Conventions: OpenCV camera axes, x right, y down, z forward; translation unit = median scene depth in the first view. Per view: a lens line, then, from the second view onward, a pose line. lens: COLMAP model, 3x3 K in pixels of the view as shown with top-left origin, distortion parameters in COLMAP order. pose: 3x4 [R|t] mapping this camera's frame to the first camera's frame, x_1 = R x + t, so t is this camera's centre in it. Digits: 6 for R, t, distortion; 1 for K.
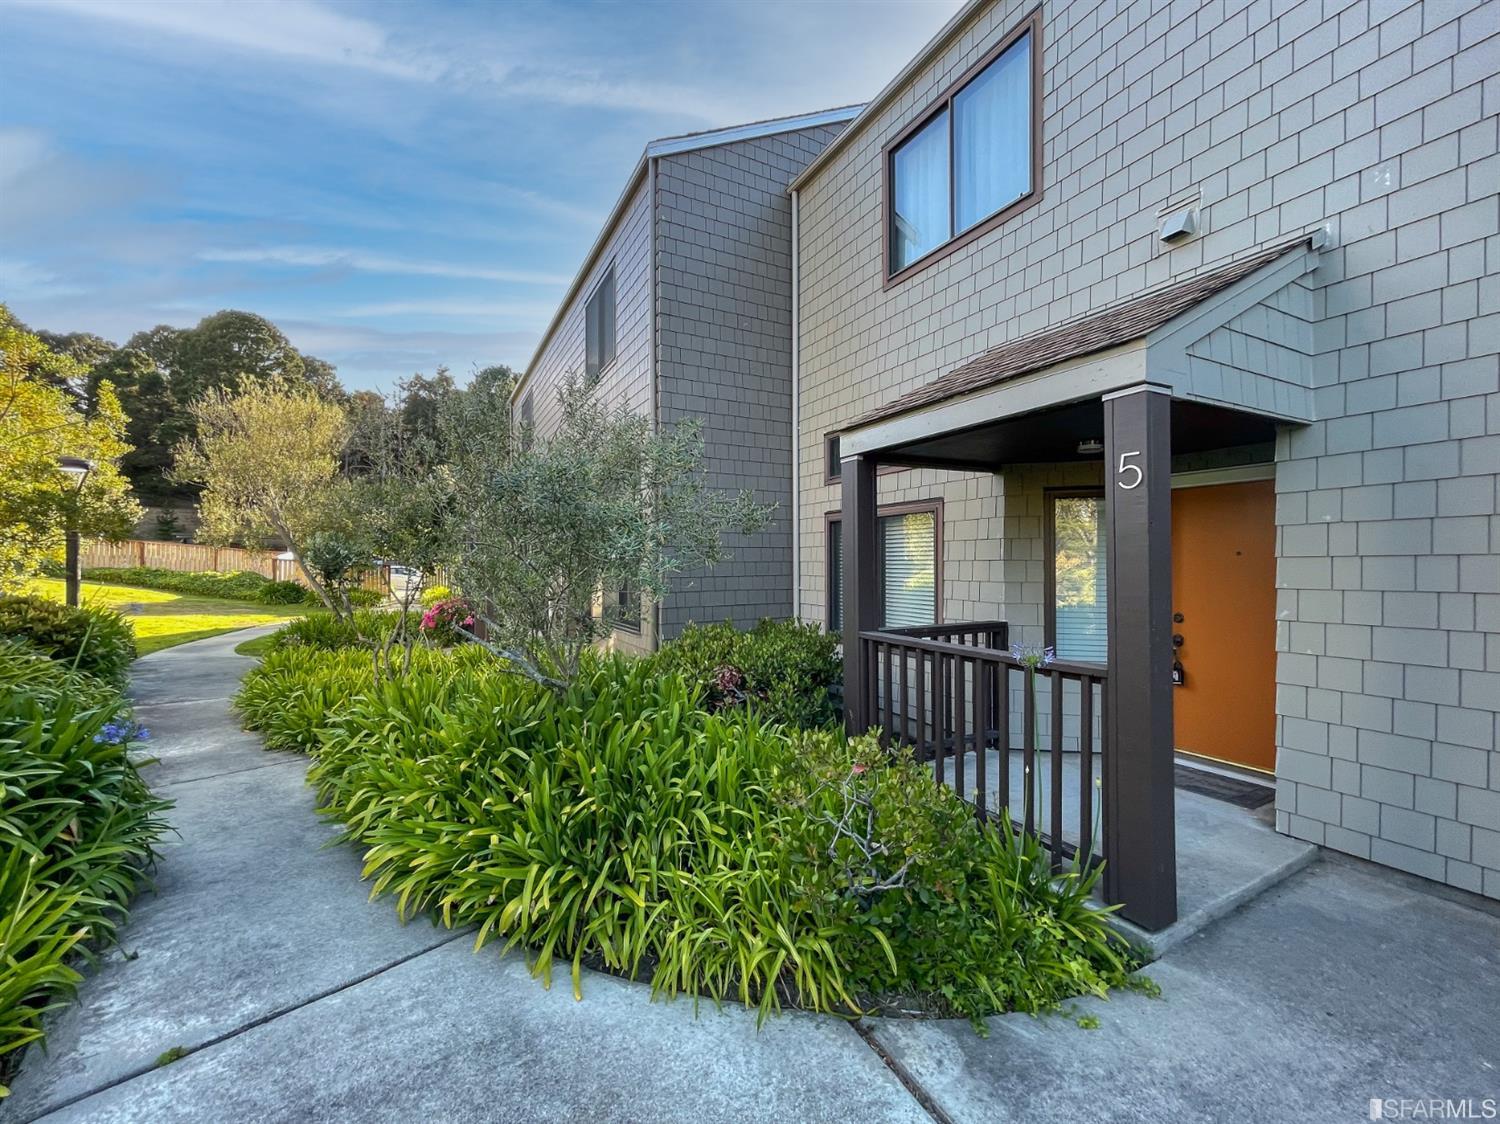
lens RADIAL K [[612.9, 0, 750.4], [0, 612.9, 559.4], [0, 0, 1]] dist [-0.010841, 0.000900]
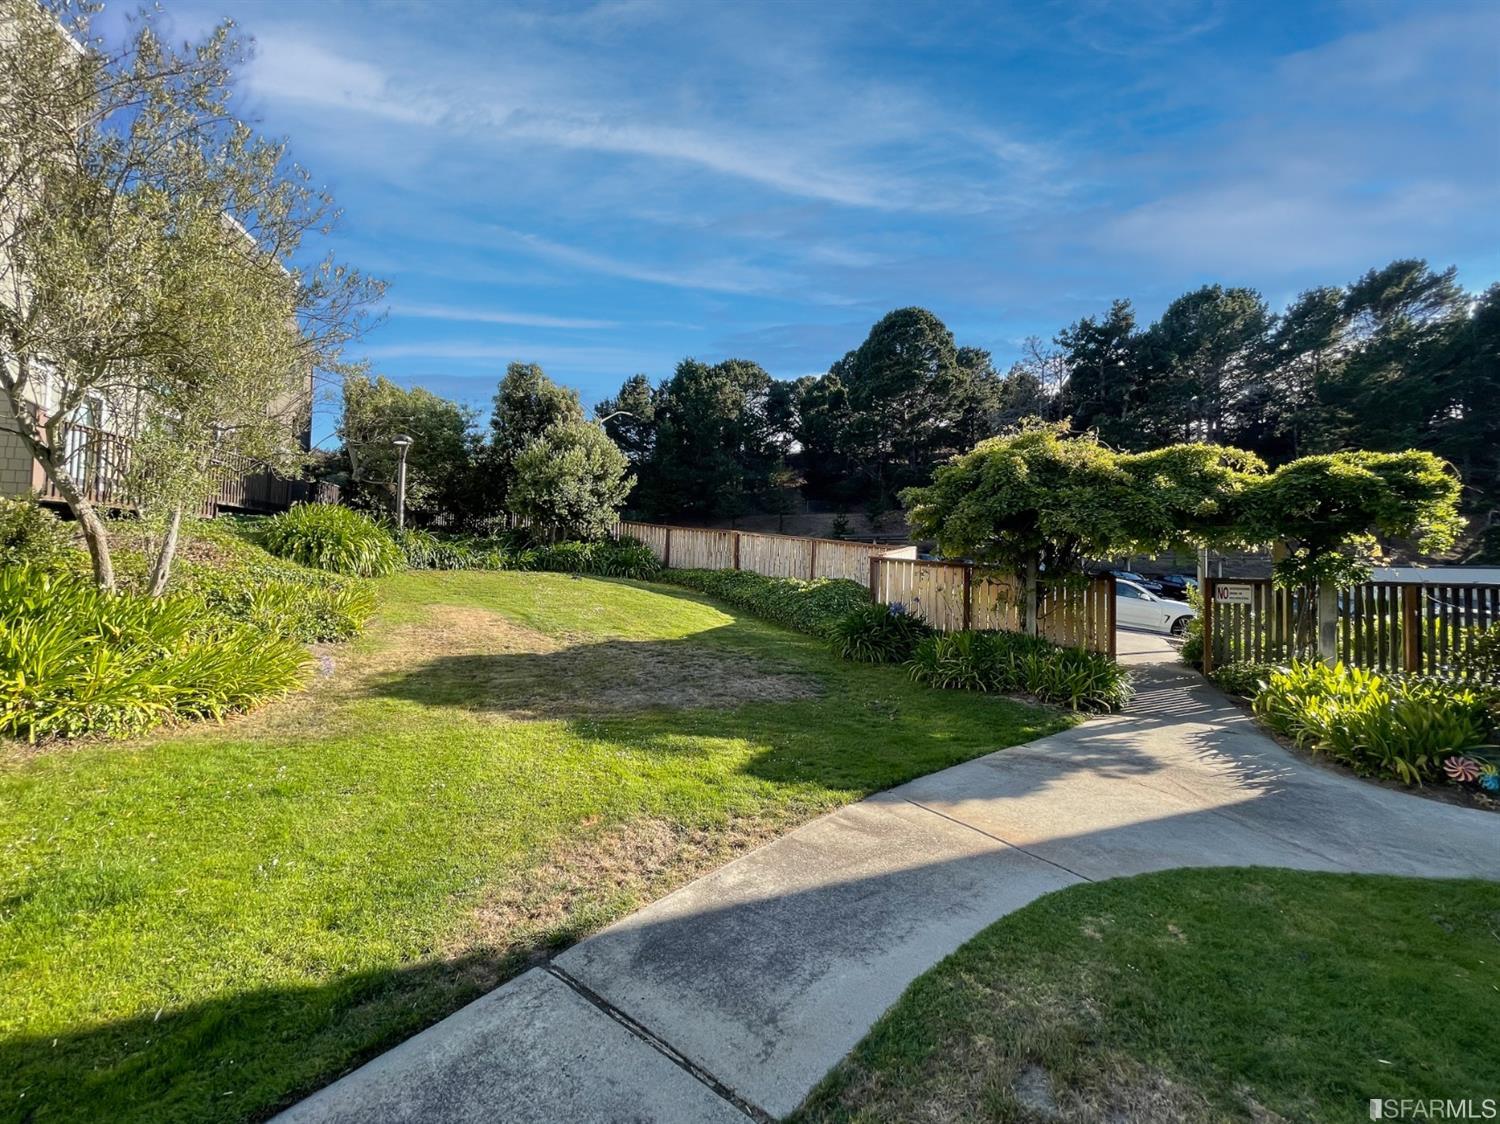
lens RADIAL K [[612.9, 0, 745.3], [0, 612.9, 560.4], [0, 0, 1]] dist [-0.010841, 0.000900]
pose [[0.556632, -0.000431, -0.830759, -0.181476], [-0.006196, 0.999970, -0.004670, 0.002552], [0.830736, 0.007747, 0.556613, 0.274301]]
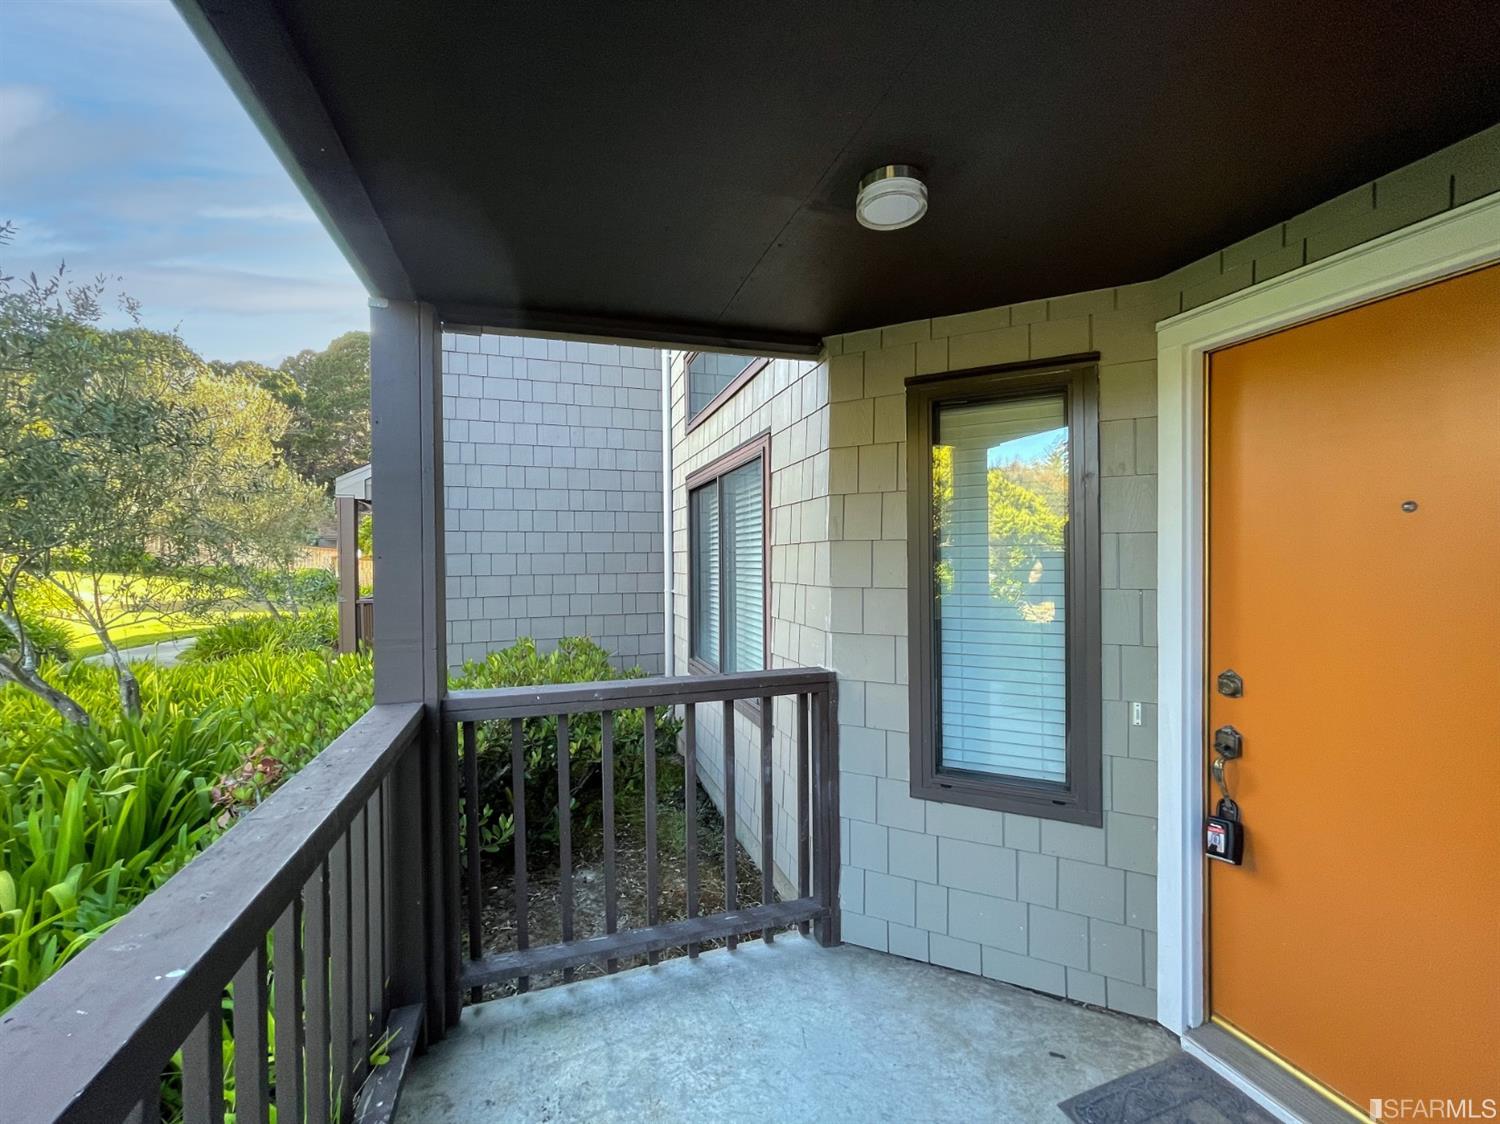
lens RADIAL K [[612.9, 0, 747.4], [0, 612.9, 561.5], [0, 0, 1]] dist [-0.010841, 0.000900]
pose [[0.984514, -0.005486, -0.175220, 0.033372], [0.007171, 0.999934, 0.008988, 0.000918], [0.175159, -0.010105, 0.984488, 0.040484]]
